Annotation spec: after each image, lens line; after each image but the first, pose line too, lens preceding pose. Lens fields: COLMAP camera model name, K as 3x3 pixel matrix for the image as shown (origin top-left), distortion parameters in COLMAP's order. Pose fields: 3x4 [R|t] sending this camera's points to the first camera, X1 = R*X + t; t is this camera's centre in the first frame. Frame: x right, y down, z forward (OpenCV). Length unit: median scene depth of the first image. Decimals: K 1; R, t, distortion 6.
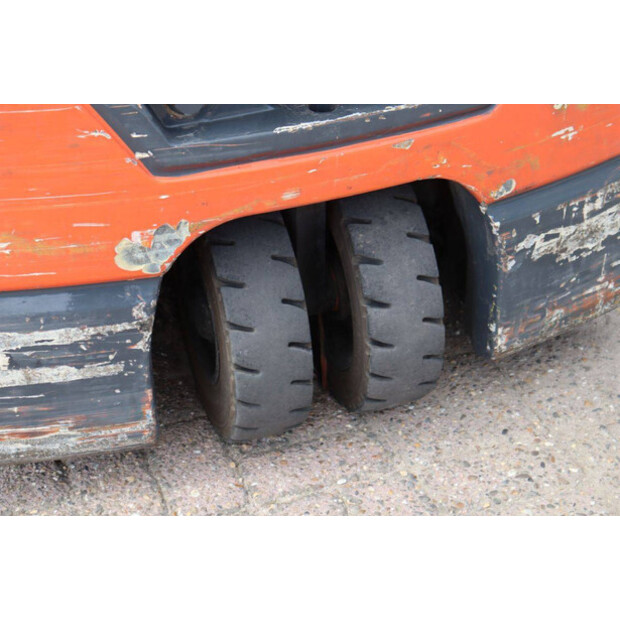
lens RADIAL K [[1369.1, 0, 315.1], [0, 1369.1, 309.6], [0, 0, 1]] dist [0.343981, 0.000000]
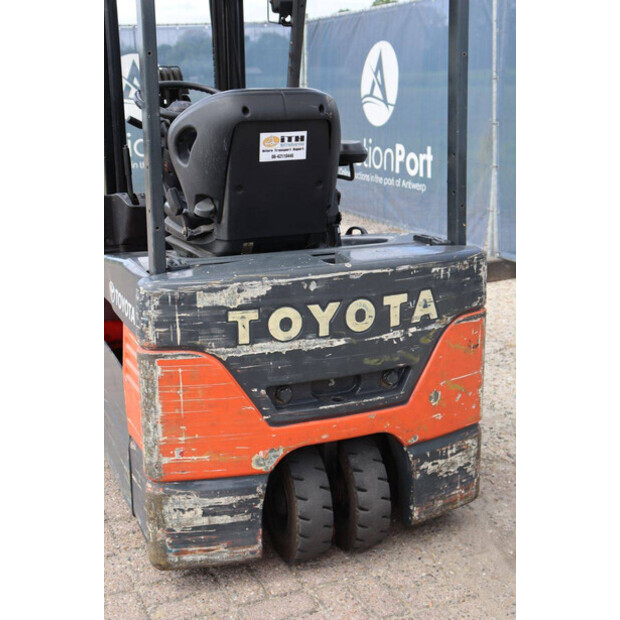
lens RADIAL K [[991.2, 0, 334.8], [0, 991.2, 326.8], [0, 0, 1]] dist [0.118495, 0.000000]
pose [[0.997065, -0.002556, 0.076519, -0.121512], [0.027444, 0.944959, -0.326035, 0.273127], [-0.071474, 0.327178, 0.942256, -0.619683]]
